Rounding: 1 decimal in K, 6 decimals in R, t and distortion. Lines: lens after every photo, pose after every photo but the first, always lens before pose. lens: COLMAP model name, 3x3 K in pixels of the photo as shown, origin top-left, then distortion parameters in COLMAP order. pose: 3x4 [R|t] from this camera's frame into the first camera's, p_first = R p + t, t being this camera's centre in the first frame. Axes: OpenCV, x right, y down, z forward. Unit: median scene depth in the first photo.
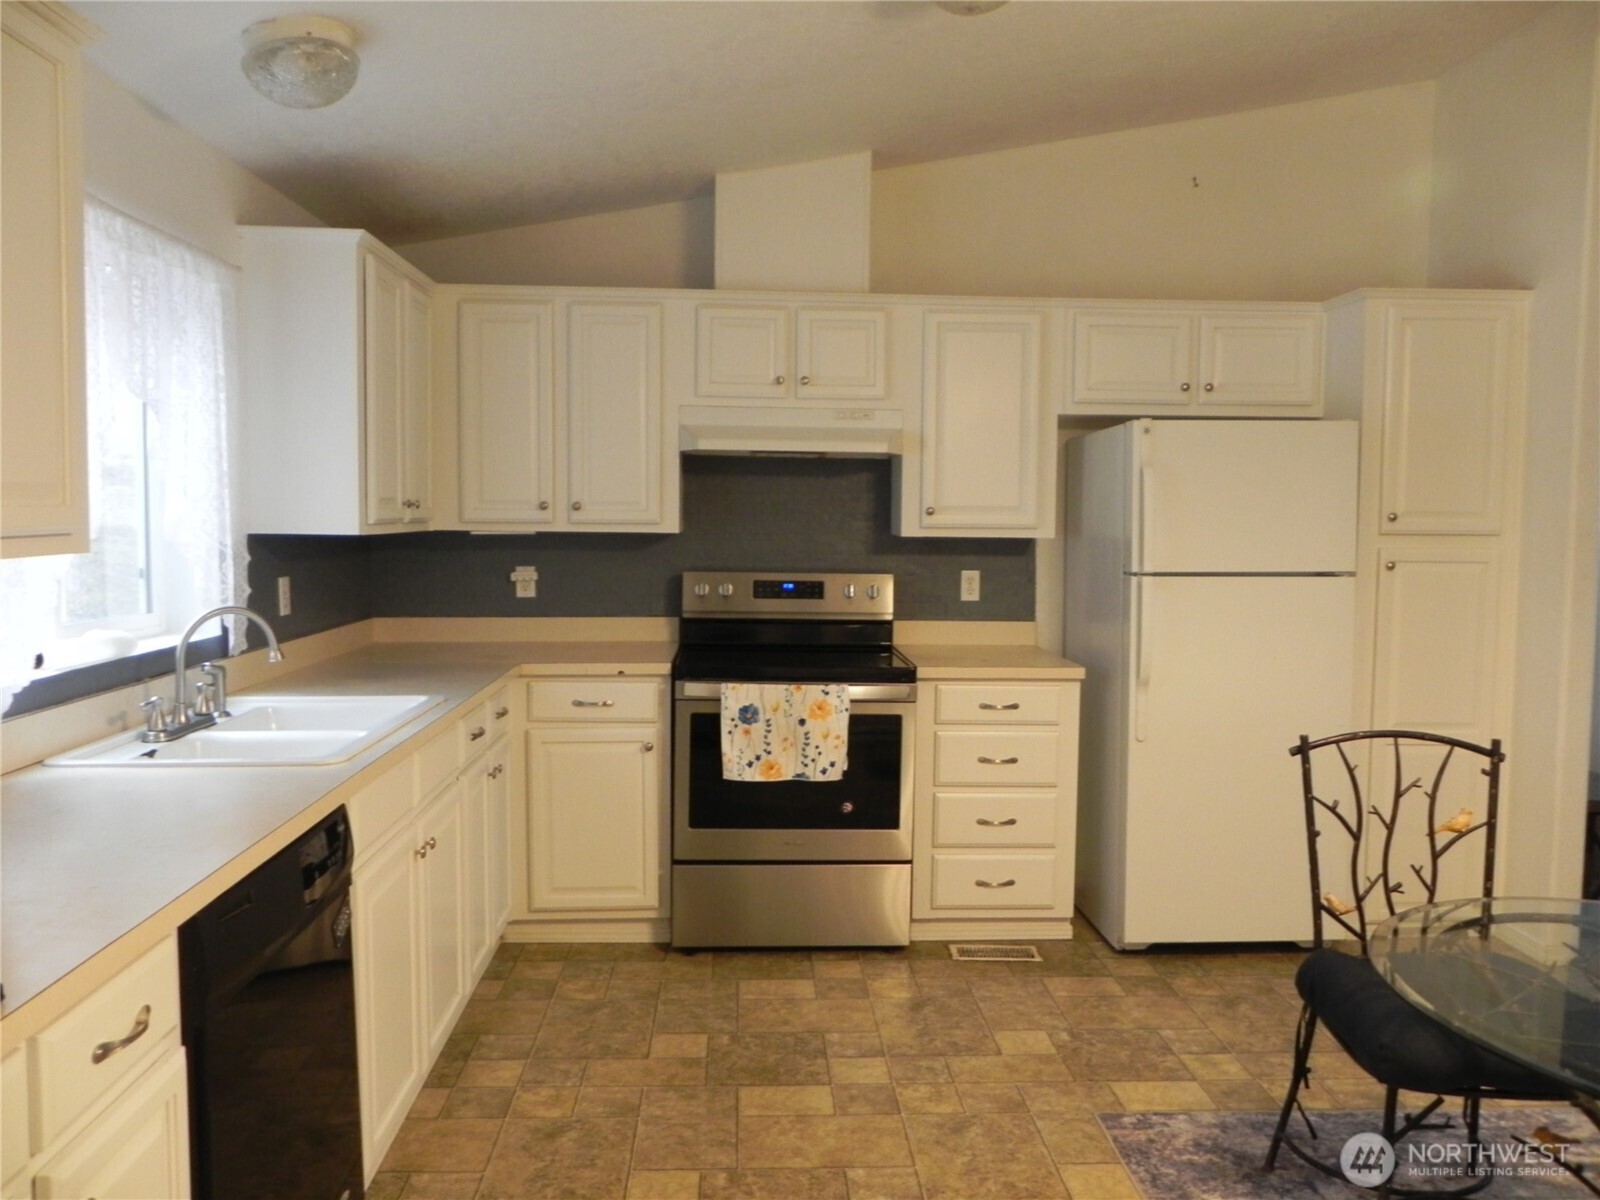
lens RADIAL K [[1225.8, 0, 797.9], [0, 1225.8, 588.1], [0, 0, 1]] dist [-0.006151, -0.000901]
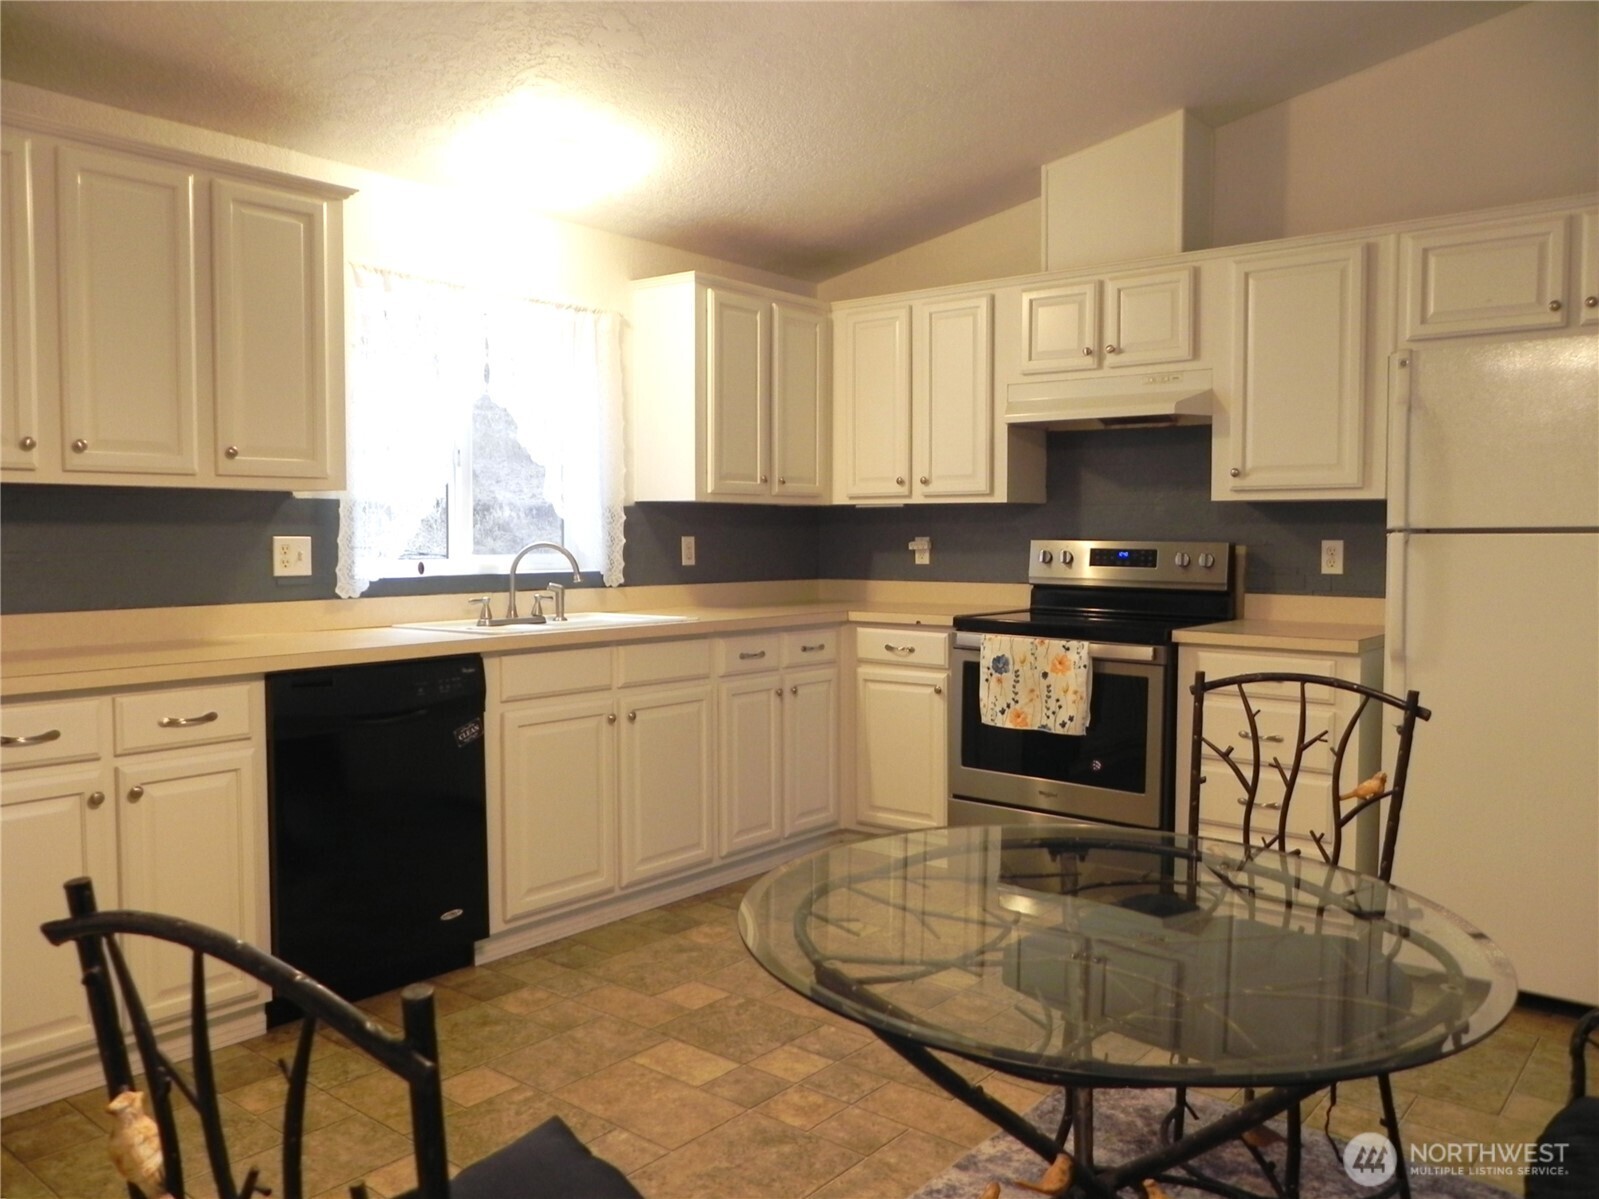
lens RADIAL K [[1234.4, 0, 799.9], [0, 1234.4, 594.5], [0, 0, 1]] dist [-0.000340, 0.001035]
pose [[0.740388, 0.024460, -0.671735, 0.542521], [-0.037099, 0.999301, -0.004502, 0.052122], [0.671155, 0.028254, 0.740778, 0.077360]]
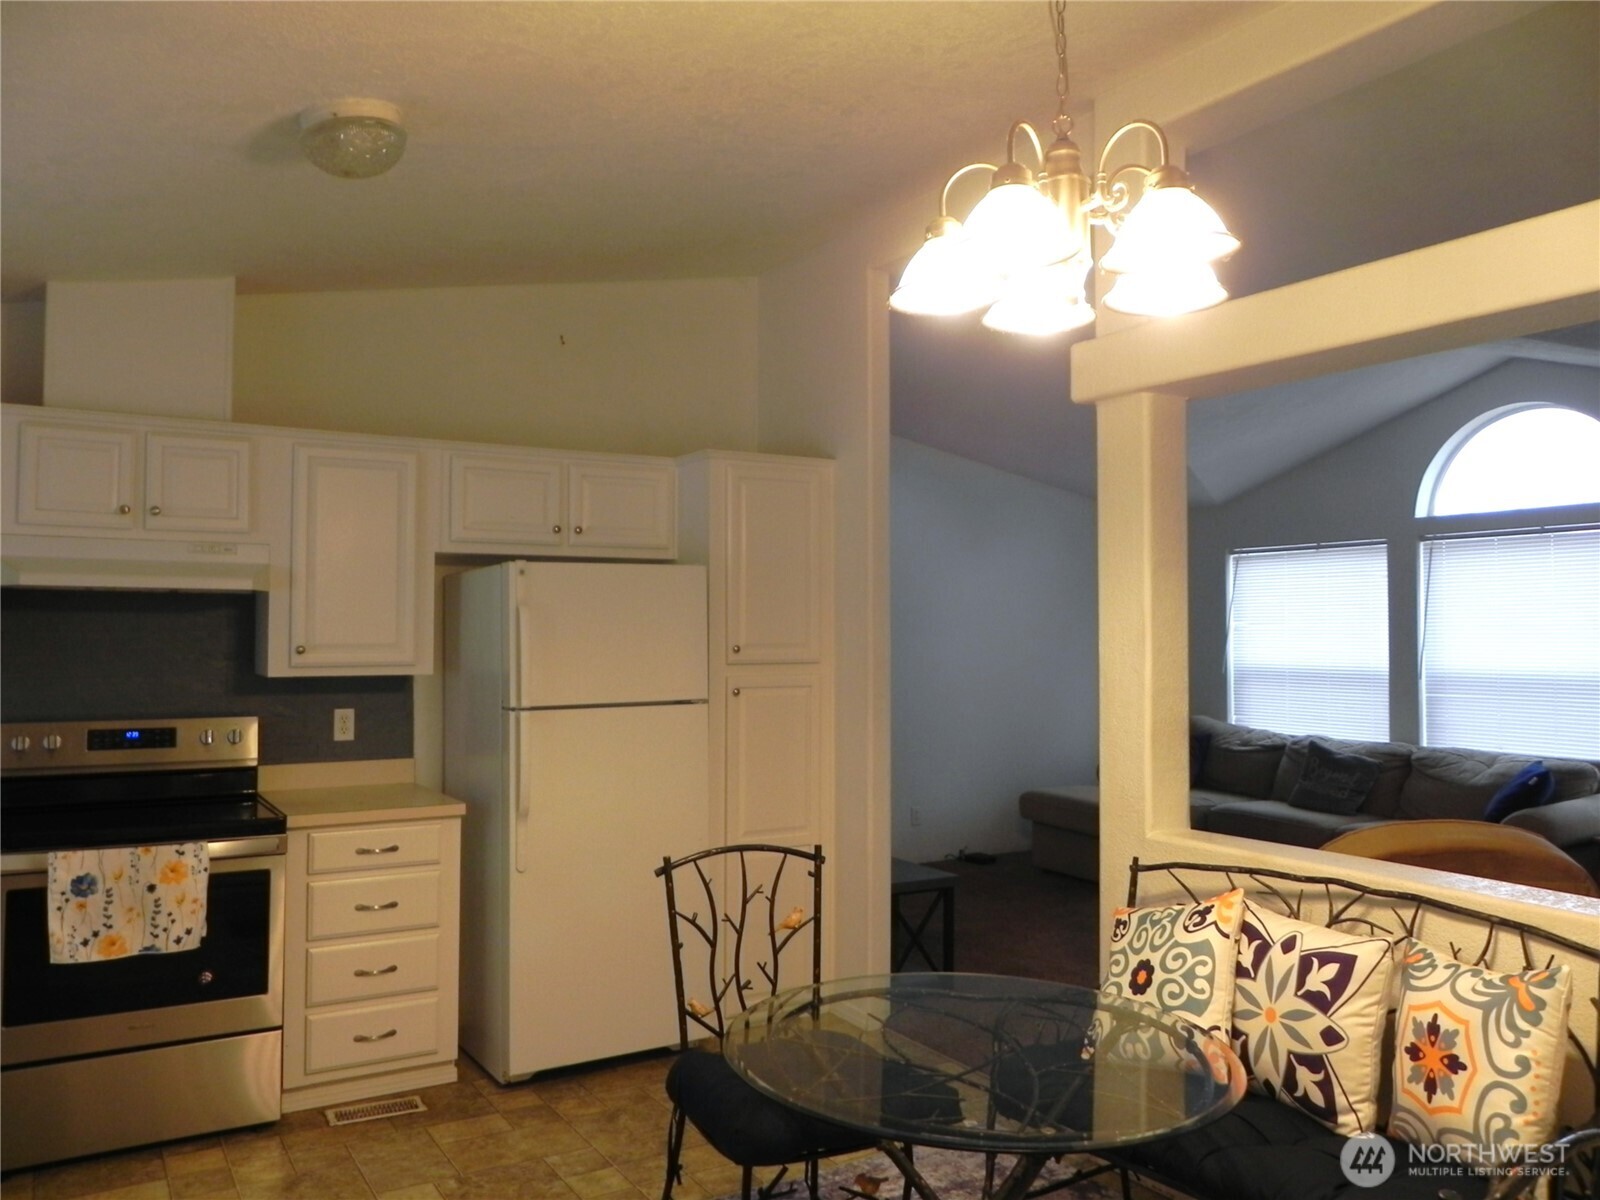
lens RADIAL K [[1237.1, 0, 809.2], [0, 1237.1, 589.1], [0, 0, 1]] dist [-0.008922, -0.017036]
pose [[0.875250, 0.008199, 0.483601, -0.012411], [0.037244, 0.995745, -0.084289, -0.015177], [-0.482234, 0.091785, 0.871221, -0.042314]]
